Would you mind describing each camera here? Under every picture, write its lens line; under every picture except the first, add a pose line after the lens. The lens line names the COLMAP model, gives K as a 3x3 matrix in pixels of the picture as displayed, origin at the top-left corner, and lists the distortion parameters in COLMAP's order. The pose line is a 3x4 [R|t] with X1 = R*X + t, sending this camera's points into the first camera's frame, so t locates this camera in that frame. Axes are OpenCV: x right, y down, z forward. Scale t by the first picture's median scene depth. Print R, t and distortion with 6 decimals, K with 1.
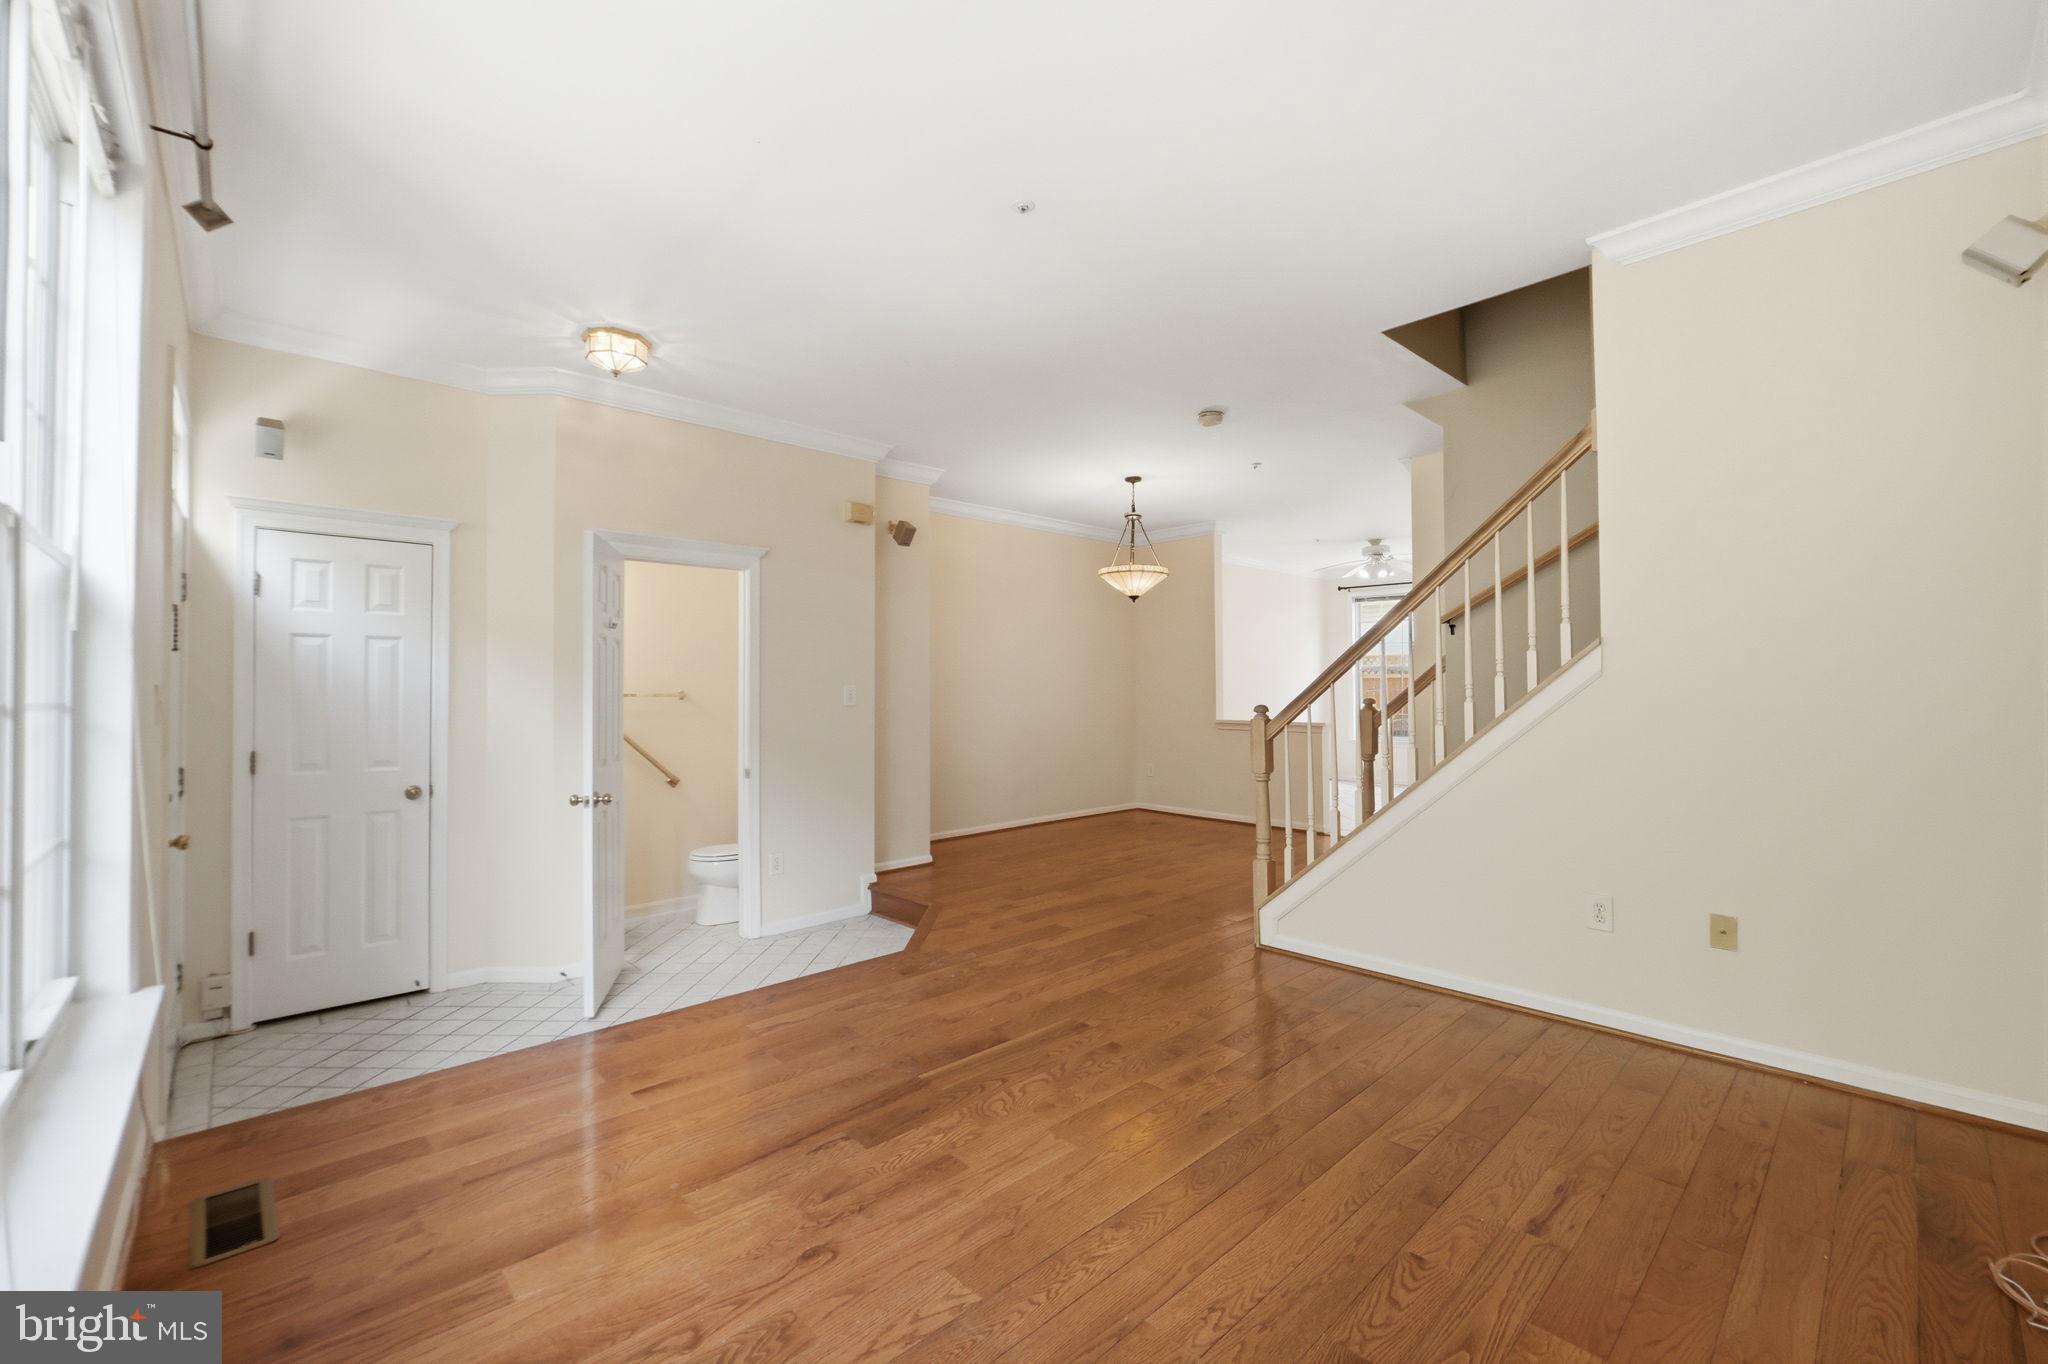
lens RADIAL K [[840.4, 0, 1024.0], [0, 840.4, 682.0], [0, 0, 1]] dist [-0.000575, 0.000031]
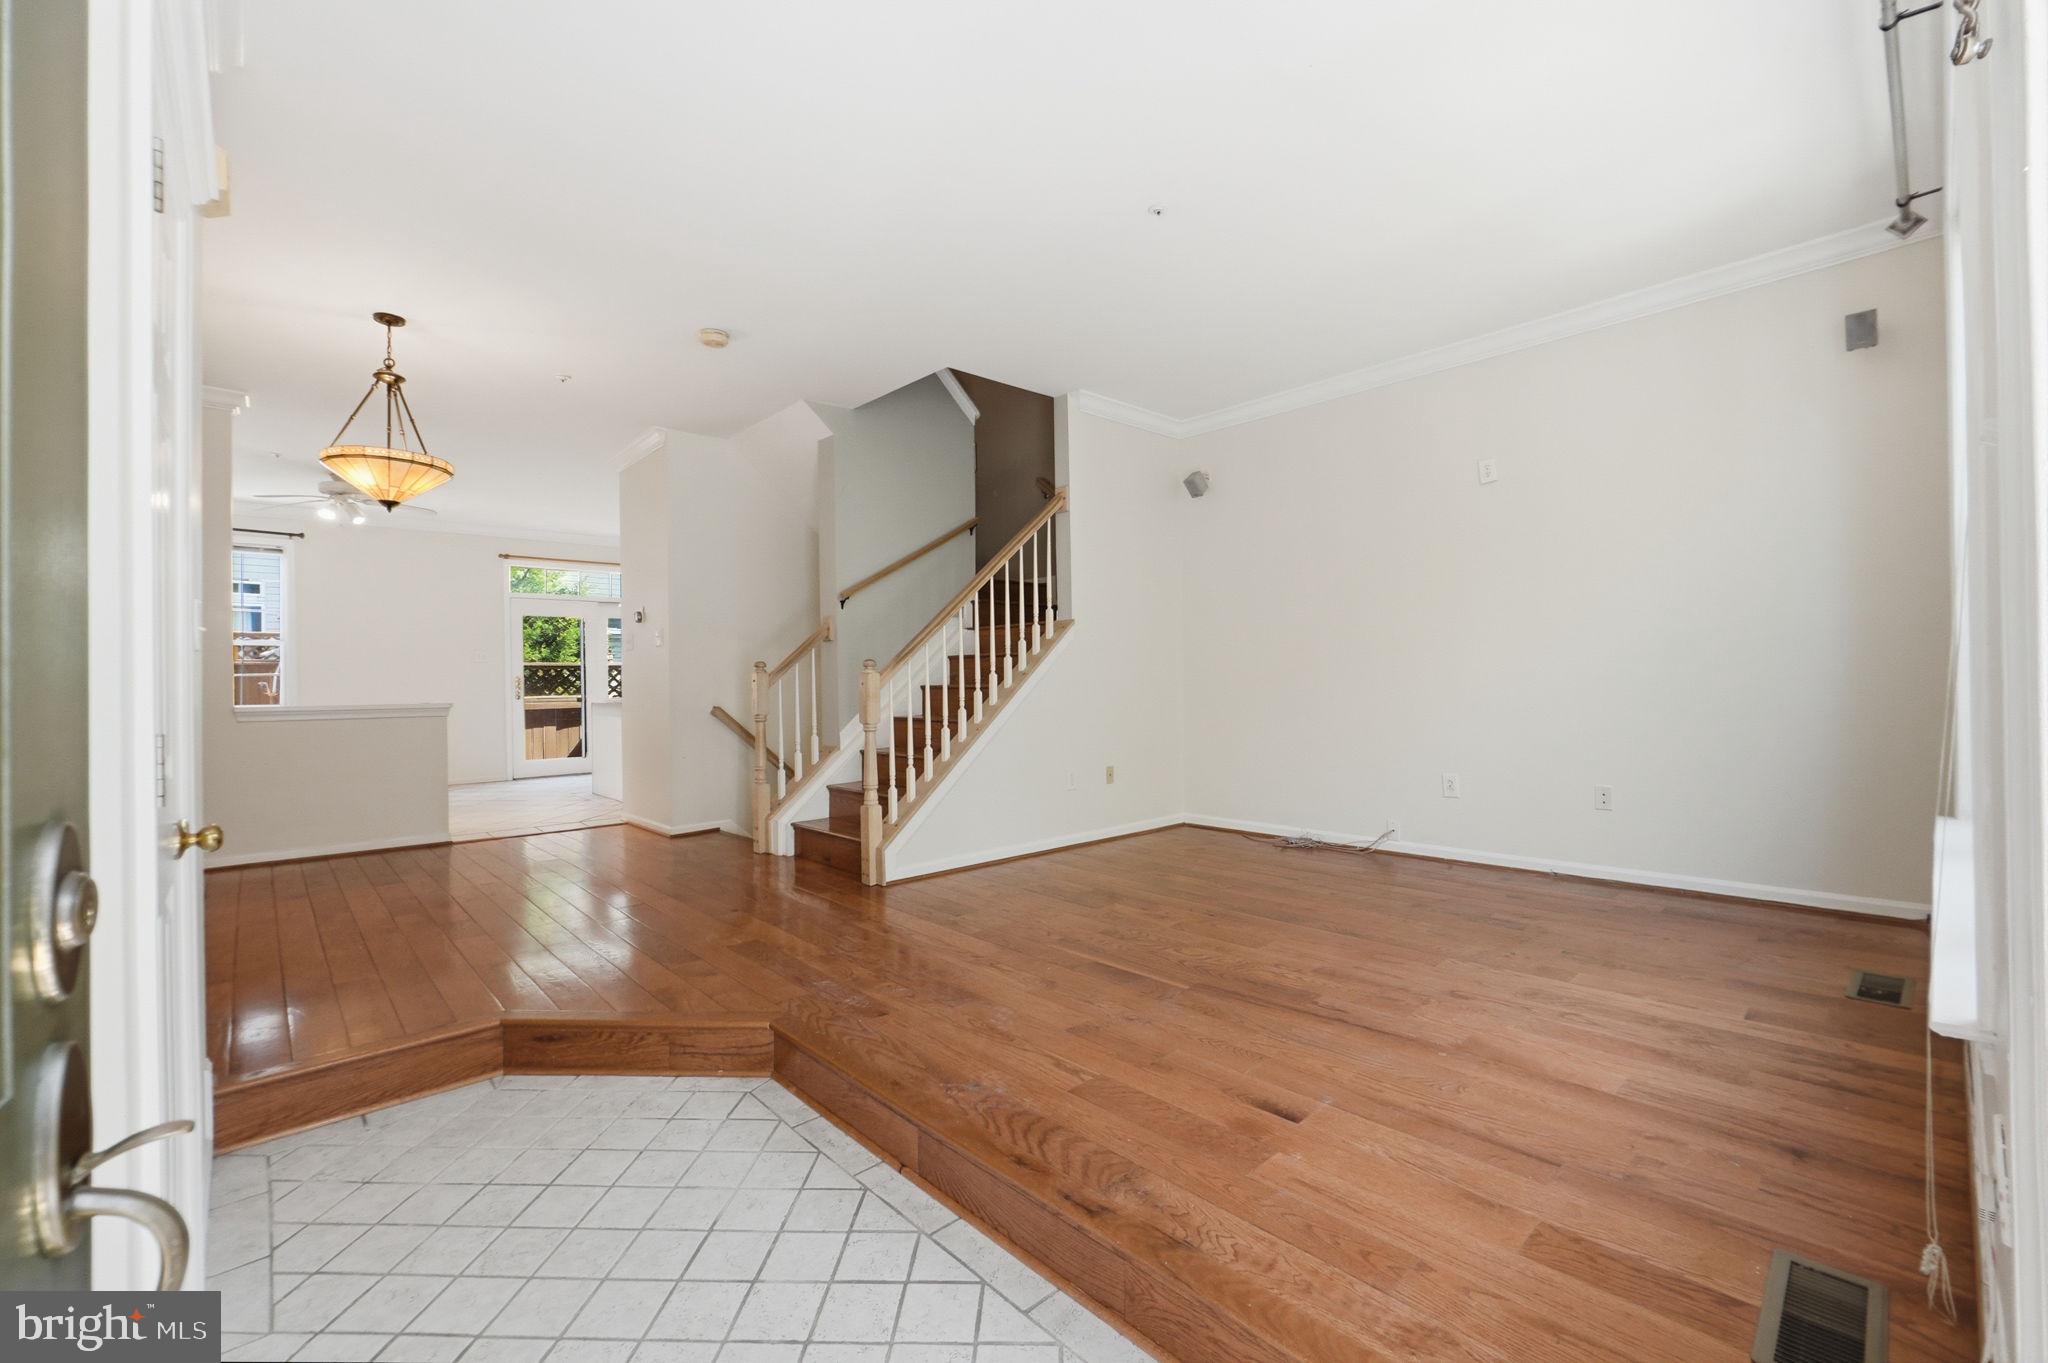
lens RADIAL K [[864.1, 0, 1024.0], [0, 864.1, 681.5], [0, 0, 1]] dist [-0.017760, 0.000081]
pose [[-0.001111, 0.016226, 0.999868, -1.078165], [0.004567, 0.999858, -0.016221, 0.098991], [-0.999989, 0.004548, -0.001185, 1.089003]]
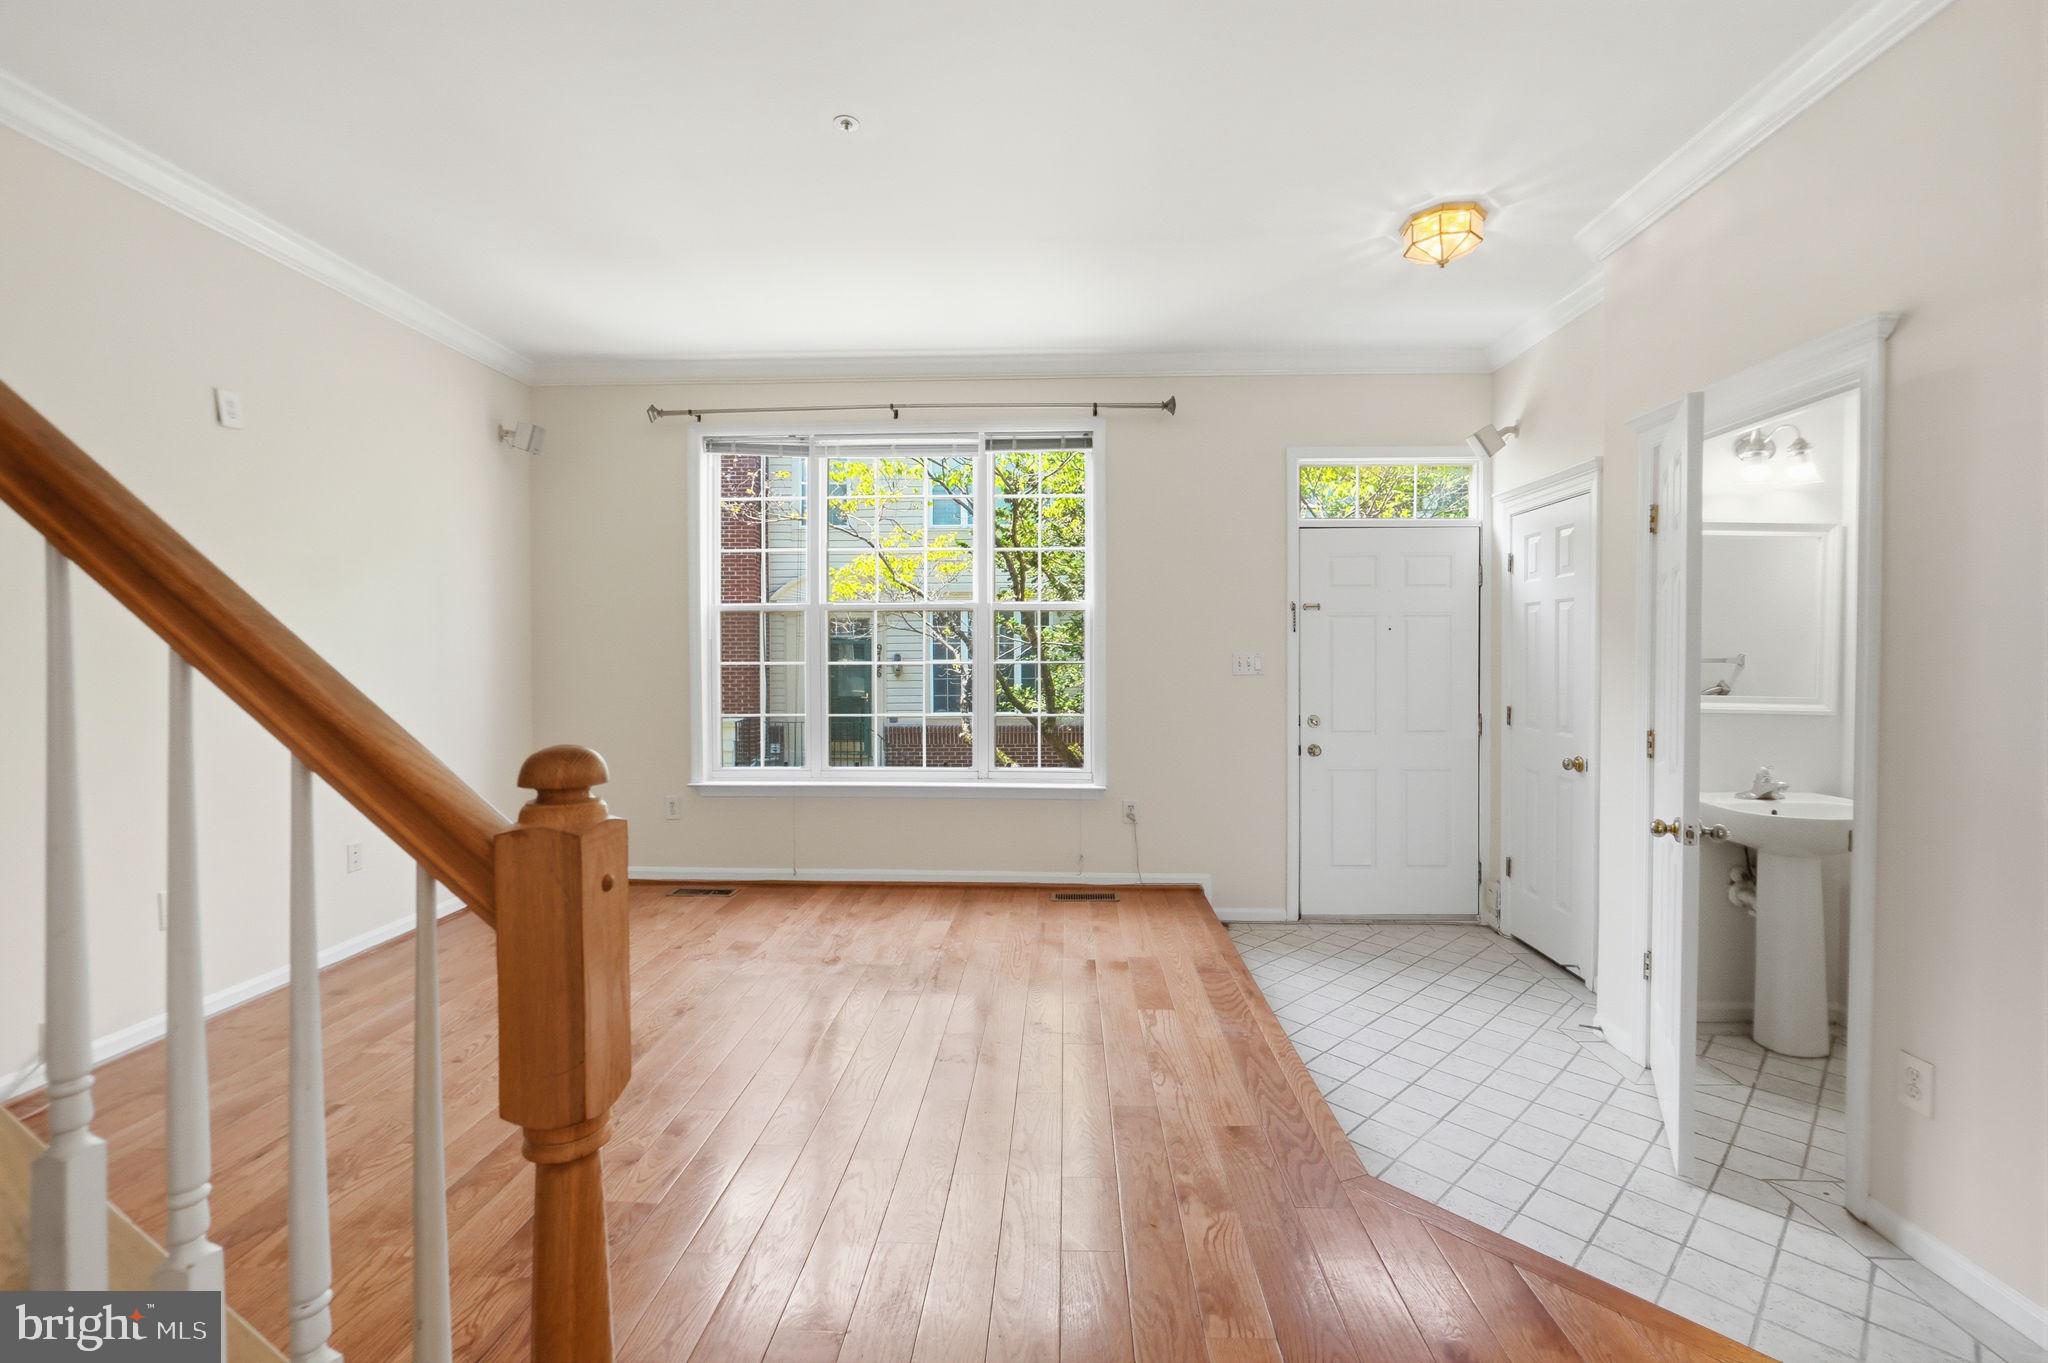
lens RADIAL K [[857.1, 0, 1024.0], [0, 857.1, 681.5], [0, 0, 1]] dist [-0.000416, 0.000011]
pose [[-0.705086, 0.030042, -0.708485, 0.493352], [0.013003, 0.999482, 0.029441, 0.005538], [0.709003, 0.011546, -0.705111, 1.642268]]
